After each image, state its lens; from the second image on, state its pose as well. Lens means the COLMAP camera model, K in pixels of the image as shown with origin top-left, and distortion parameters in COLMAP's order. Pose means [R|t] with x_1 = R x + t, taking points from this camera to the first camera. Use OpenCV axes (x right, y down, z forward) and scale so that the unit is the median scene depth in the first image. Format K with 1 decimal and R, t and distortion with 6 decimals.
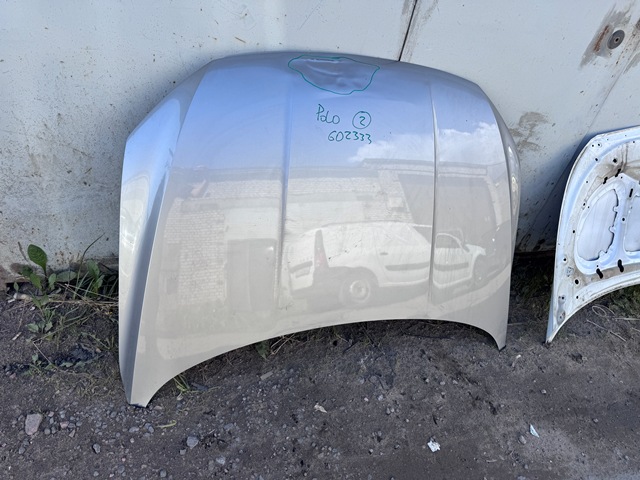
lens RADIAL K [[454.8, 0, 314.6], [0, 454.8, 234.9], [0, 0, 1]] dist [0.039235, -0.053073]
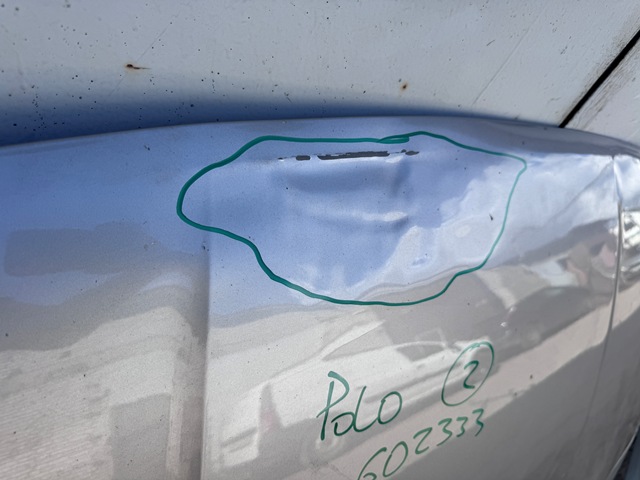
lens RADIAL K [[454.8, 0, 314.6], [0, 454.8, 234.9], [0, 0, 1]] dist [0.039235, -0.053073]
pose [[0.975283, -0.004574, 0.220911, -0.041003], [-0.032961, 0.985588, 0.165924, -0.347741], [-0.218486, -0.169104, 0.961076, 0.720749]]
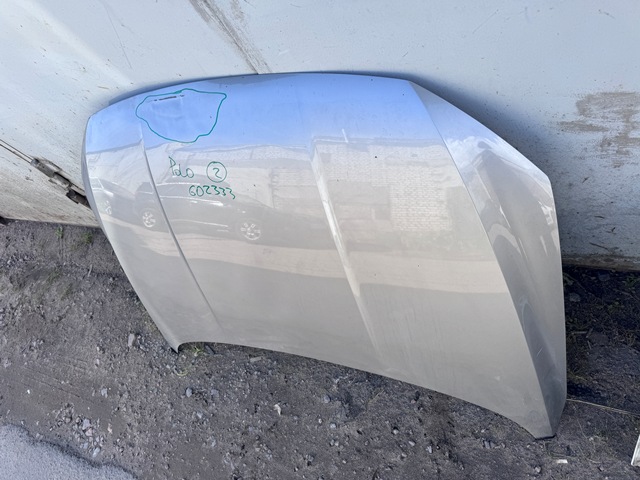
lens RADIAL K [[454.8, 0, 314.6], [0, 454.8, 234.9], [0, 0, 1]] dist [0.039235, -0.053073]
pose [[0.664413, 0.227543, -0.711885, 0.741461], [0.127635, 0.903985, 0.408068, -0.420118], [0.736386, -0.361987, 0.571577, 0.593205]]
